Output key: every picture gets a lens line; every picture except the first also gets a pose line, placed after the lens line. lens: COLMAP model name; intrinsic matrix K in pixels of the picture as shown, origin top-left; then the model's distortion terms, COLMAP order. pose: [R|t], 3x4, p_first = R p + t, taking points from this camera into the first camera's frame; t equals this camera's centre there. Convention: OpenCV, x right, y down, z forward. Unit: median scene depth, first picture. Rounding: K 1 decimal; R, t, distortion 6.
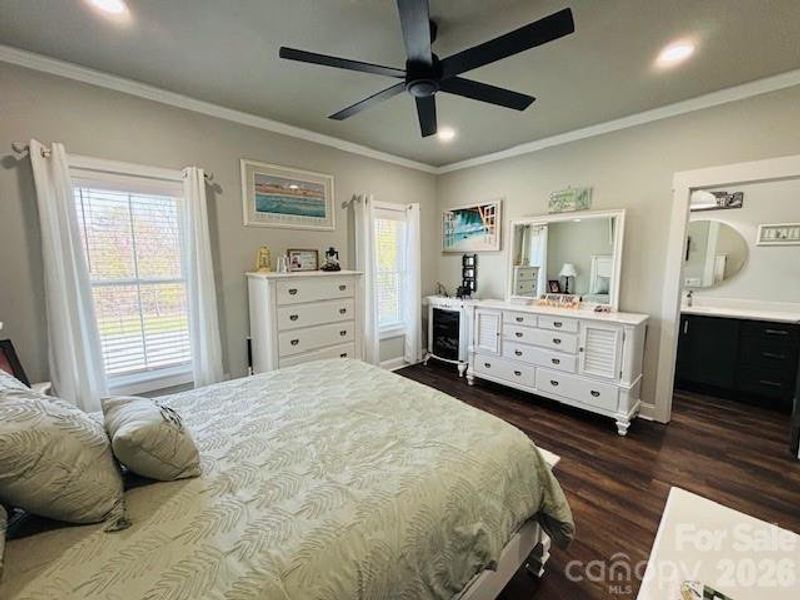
lens RADIAL K [[323.2, 0, 407.9], [0, 323.2, 300.8], [0, 0, 1]] dist [0.009832, -0.000386]
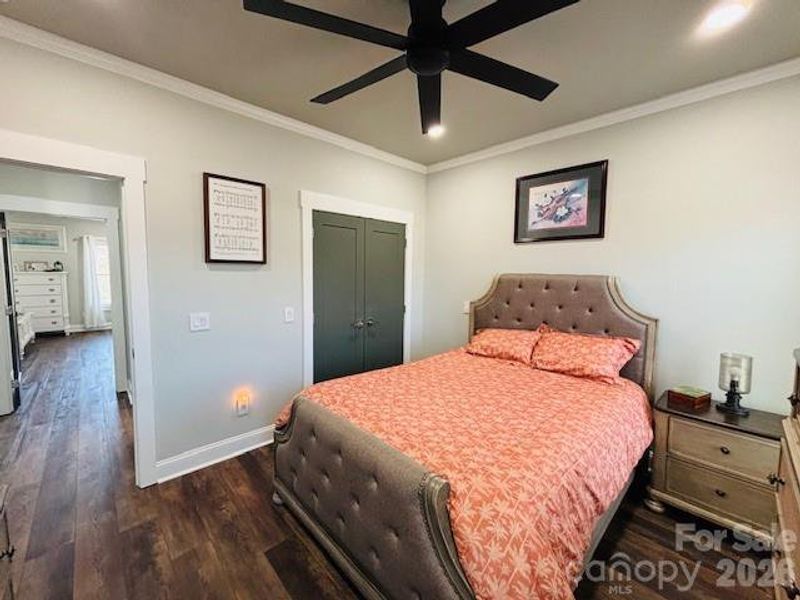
lens RADIAL K [[323.2, 0, 399.6], [0, 323.2, 298.4], [0, 0, 1]] dist [0.009832, -0.000386]
pose [[0.999808, 0.018241, 0.007092, 1.896036], [-0.017877, 0.998669, -0.048386, 0.133321], [-0.007965, 0.048250, 0.998804, -1.067380]]
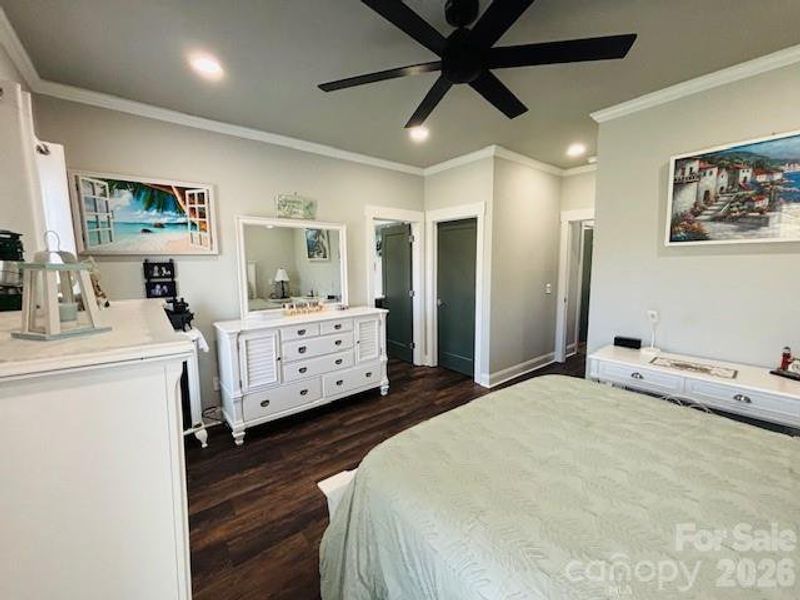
lens RADIAL K [[323.2, 0, 399.4], [0, 323.2, 302.4], [0, 0, 1]] dist [0.009832, -0.000386]
pose [[0.085830, -0.110151, 0.990202, -0.492607], [0.148729, 0.984150, 0.096586, -0.068050], [-0.985146, 0.138982, 0.100852, 0.614584]]
